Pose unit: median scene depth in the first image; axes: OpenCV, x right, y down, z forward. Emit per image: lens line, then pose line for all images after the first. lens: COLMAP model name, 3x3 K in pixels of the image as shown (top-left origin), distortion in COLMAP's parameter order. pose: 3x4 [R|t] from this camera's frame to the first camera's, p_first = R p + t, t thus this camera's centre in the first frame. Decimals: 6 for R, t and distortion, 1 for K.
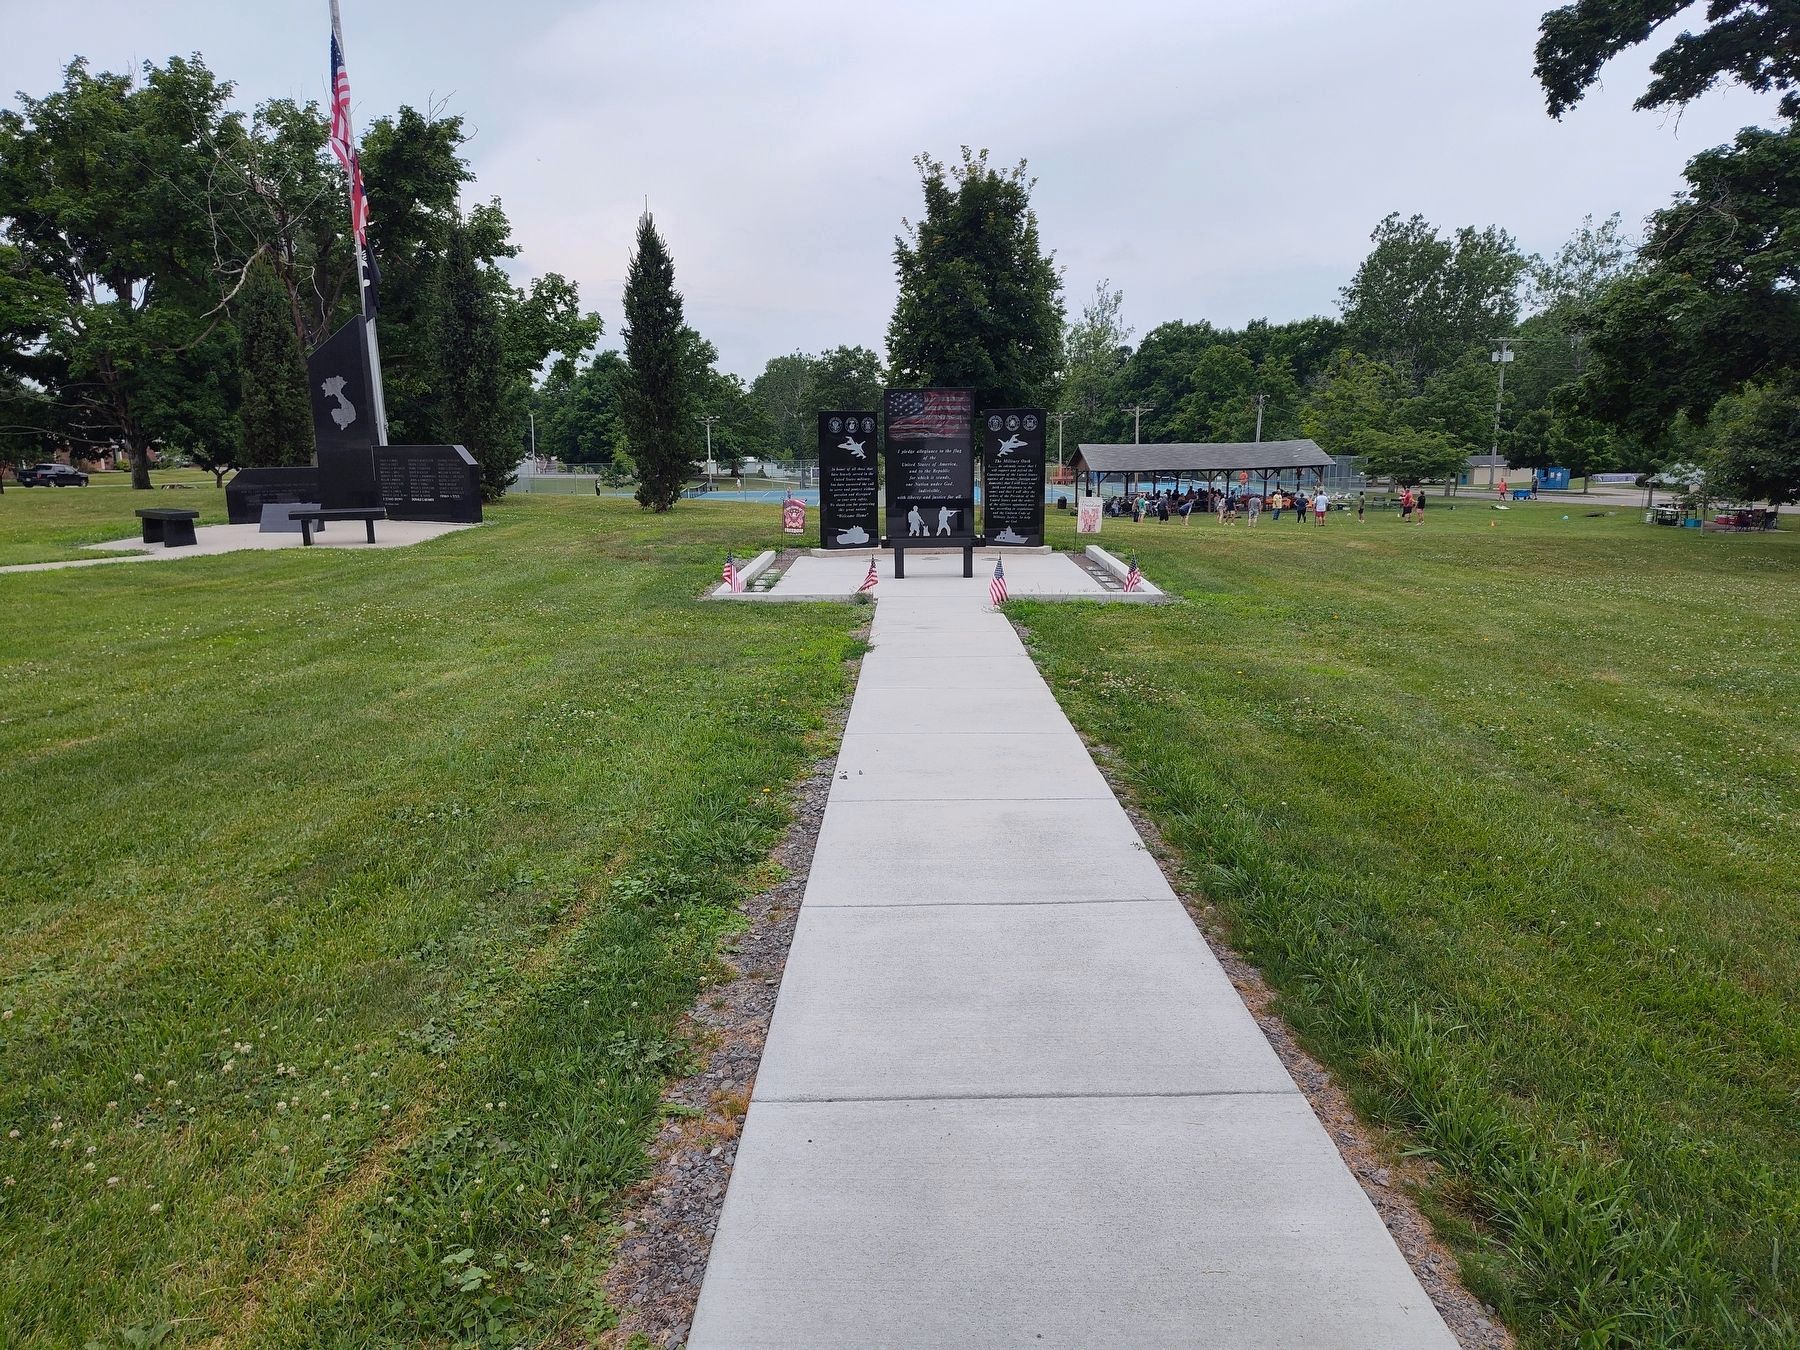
lens RADIAL K [[1168.8, 0, 900.0], [0, 1168.8, 675.0], [0, 0, 1]] dist [0.002127, 0.000646]
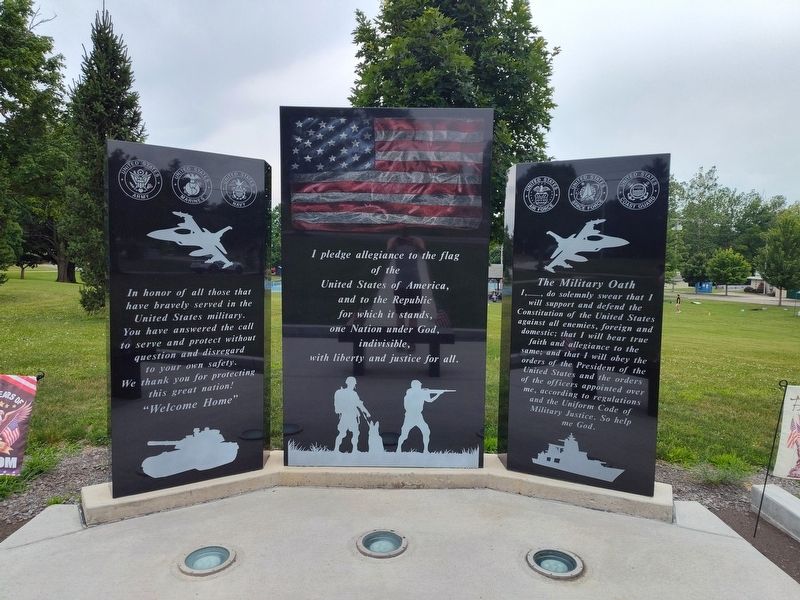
lens RADIAL K [[542.3, 0, 400.0], [0, 542.3, 300.0], [0, 0, 1]] dist [-0.004188, -0.000270]
pose [[0.999127, 0.023655, 0.034428, 0.023868], [-0.019113, 0.991752, -0.126738, -0.147833], [-0.037142, 0.125969, 0.991339, 0.793183]]
